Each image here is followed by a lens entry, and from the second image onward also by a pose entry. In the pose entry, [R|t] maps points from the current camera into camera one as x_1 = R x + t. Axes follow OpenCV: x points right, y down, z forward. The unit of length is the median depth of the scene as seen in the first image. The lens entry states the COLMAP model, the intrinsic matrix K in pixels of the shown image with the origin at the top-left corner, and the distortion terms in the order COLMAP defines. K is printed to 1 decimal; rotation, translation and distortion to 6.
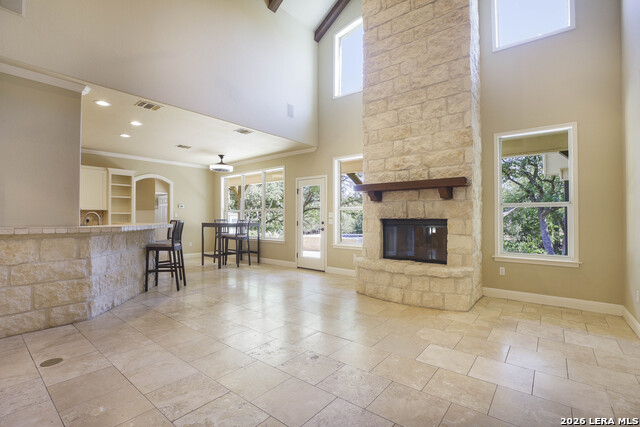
lens RADIAL K [[294.6, 0, 318.1], [0, 294.6, 215.6], [0, 0, 1]] dist [-0.033507, 0.000292]
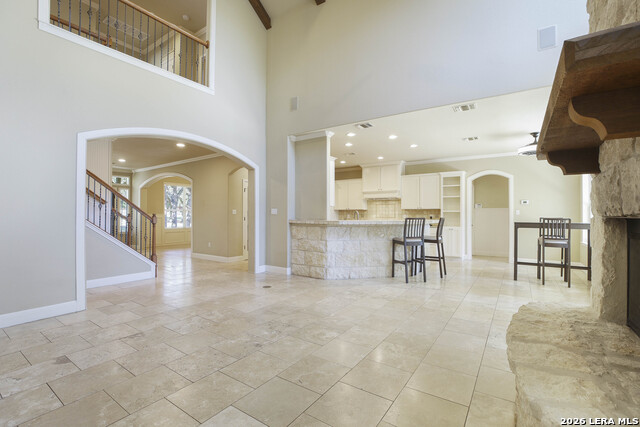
lens RADIAL K [[290.5, 0, 320.0], [0, 290.5, 213.5], [0, 0, 1]] dist [-0.024456, 0.000648]
pose [[0.077782, -0.006834, -0.996947, 0.602348], [0.003925, 0.999971, -0.006548, 0.008098], [0.996963, -0.003404, 0.077807, 0.653406]]
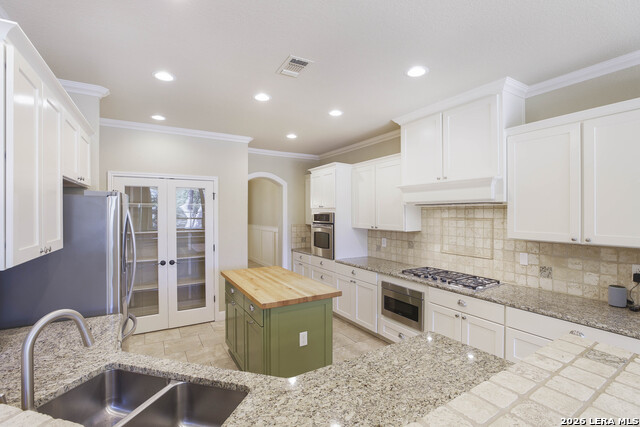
lens RADIAL K [[297.3, 0, 320.0], [0, 297.3, 213.5], [0, 0, 1]] dist [-0.024490, 0.001232]
pose [[-0.336664, 0.000534, -0.941625, -0.584049], [0.007655, 0.999968, -0.002169, -0.083674], [0.941594, -0.007938, -0.336657, 1.182951]]
